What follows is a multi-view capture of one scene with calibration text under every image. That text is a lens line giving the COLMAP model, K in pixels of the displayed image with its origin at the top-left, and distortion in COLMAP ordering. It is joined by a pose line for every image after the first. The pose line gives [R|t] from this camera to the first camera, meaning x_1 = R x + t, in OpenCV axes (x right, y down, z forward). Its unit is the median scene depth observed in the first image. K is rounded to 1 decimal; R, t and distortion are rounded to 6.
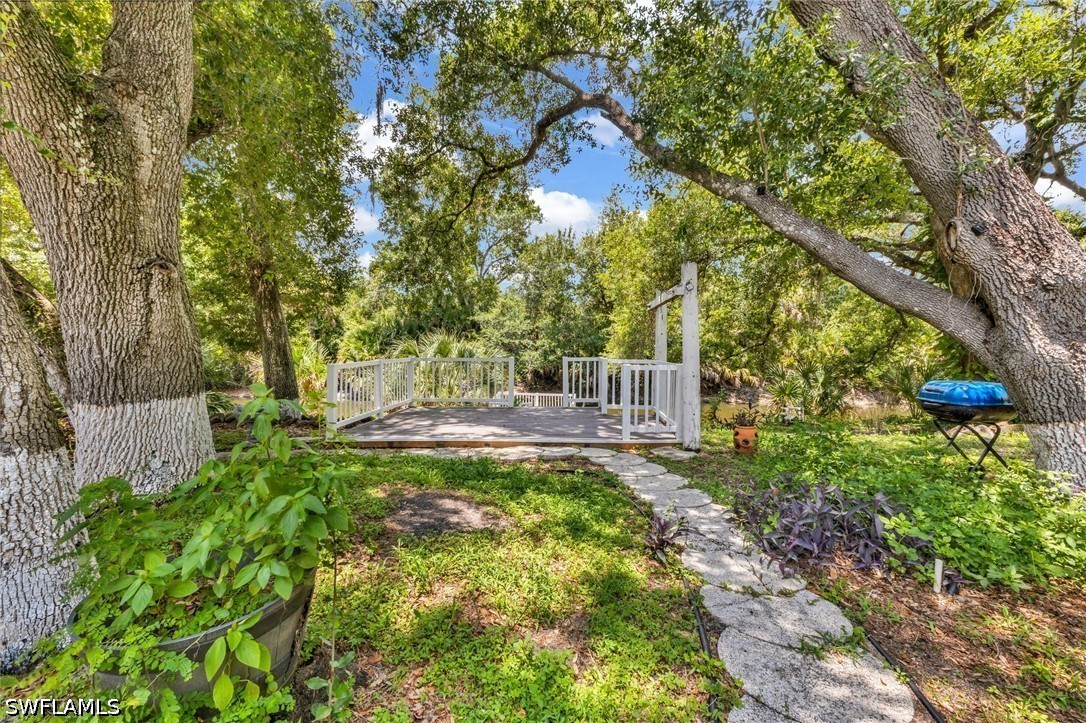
lens RADIAL K [[506.1, 0, 542.1], [0, 506.1, 338.0], [0, 0, 1]] dist [-0.001402, -0.000217]
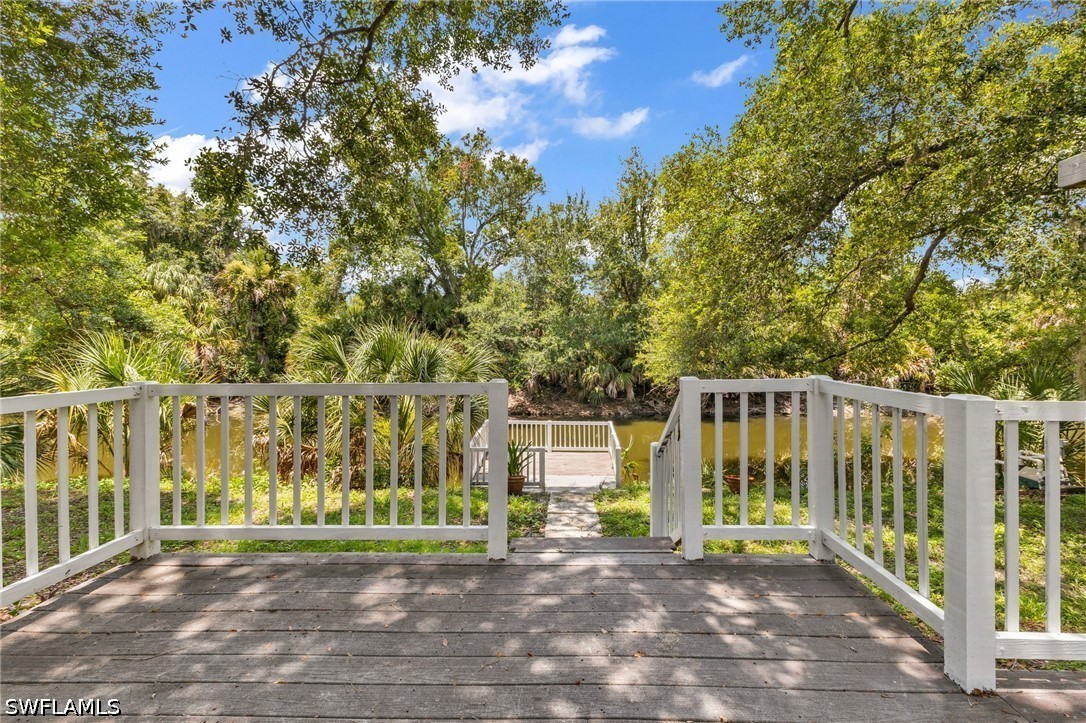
lens RADIAL K [[506.1, 0, 542.1], [0, 506.1, 338.0], [0, 0, 1]] dist [-0.001402, -0.000217]
pose [[0.999959, -0.008459, 0.003137, -0.011105], [0.008453, 0.999962, 0.001903, 0.003847], [-0.003153, -0.001877, 0.999993, 0.215065]]
